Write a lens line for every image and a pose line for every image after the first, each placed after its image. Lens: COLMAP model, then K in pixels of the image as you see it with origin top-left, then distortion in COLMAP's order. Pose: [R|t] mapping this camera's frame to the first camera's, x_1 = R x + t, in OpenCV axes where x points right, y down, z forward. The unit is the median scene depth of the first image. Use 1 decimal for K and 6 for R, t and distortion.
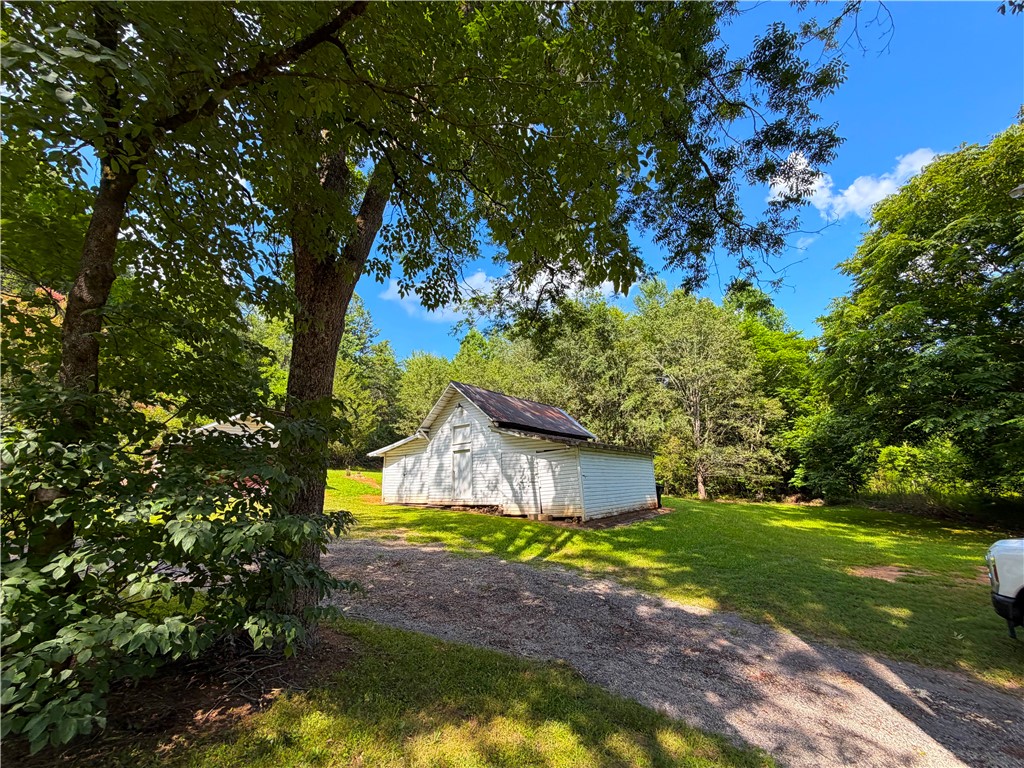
lens RADIAL K [[412.6, 0, 509.6], [0, 412.6, 385.5], [0, 0, 1]] dist [-0.000225, -0.000139]
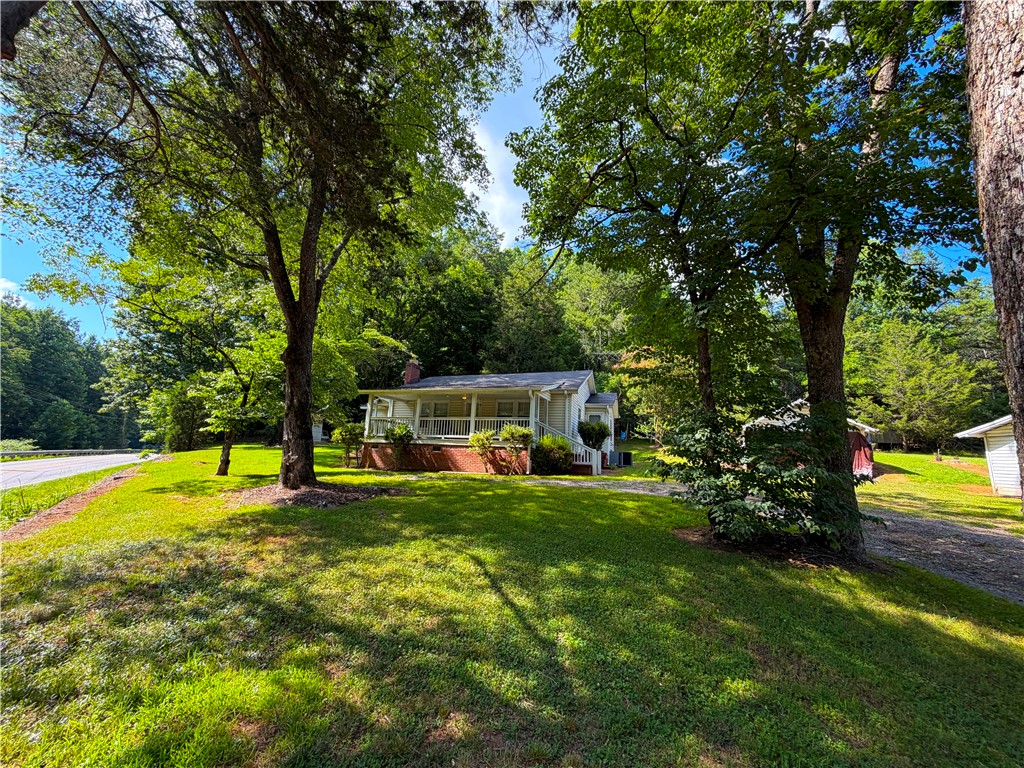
lens RADIAL K [[412.6, 0, 510.3], [0, 412.6, 386.3], [0, 0, 1]] dist [-0.000225, -0.000139]
pose [[0.370900, -0.136038, -0.918655, 0.372438], [0.170154, 0.982422, -0.076782, -0.071596], [0.912952, -0.127834, 0.387527, -0.485981]]
